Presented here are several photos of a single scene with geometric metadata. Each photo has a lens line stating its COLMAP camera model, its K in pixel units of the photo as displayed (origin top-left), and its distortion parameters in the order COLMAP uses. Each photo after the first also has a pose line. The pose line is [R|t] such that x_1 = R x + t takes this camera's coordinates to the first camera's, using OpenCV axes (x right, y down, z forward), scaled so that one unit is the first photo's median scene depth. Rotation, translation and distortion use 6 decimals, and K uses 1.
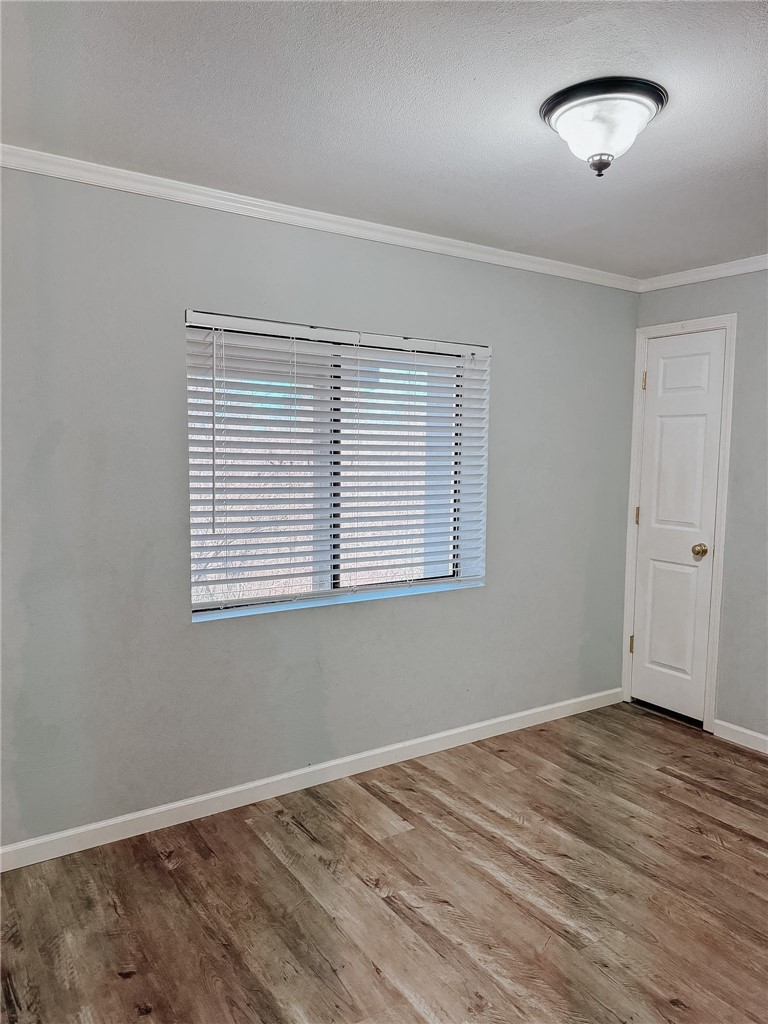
lens RADIAL K [[725.7, 0, 380.6], [0, 725.7, 512.4], [0, 0, 1]] dist [-0.003220, 0.001664]
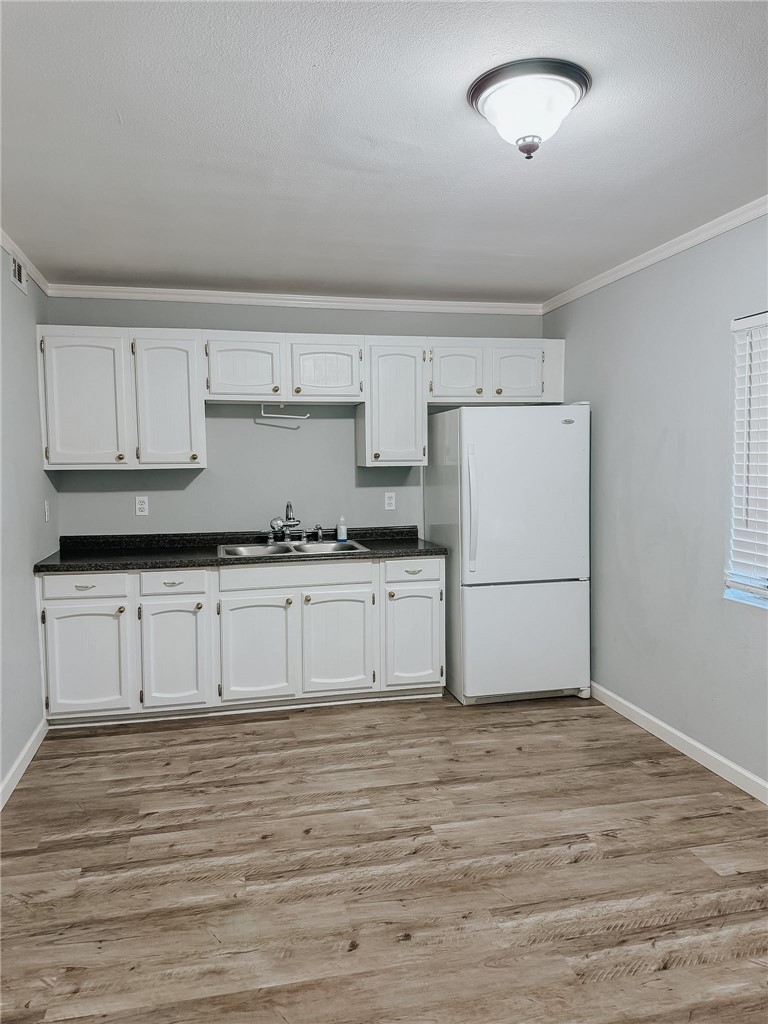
lens RADIAL K [[760.0, 0, 381.4], [0, 760.0, 517.0], [0, 0, 1]] dist [-0.007712, 0.000403]
pose [[-0.357307, 0.062032, -0.931925, 1.126319], [-0.080599, 0.992022, 0.096934, -0.044565], [0.930503, 0.109748, -0.349456, 1.008524]]
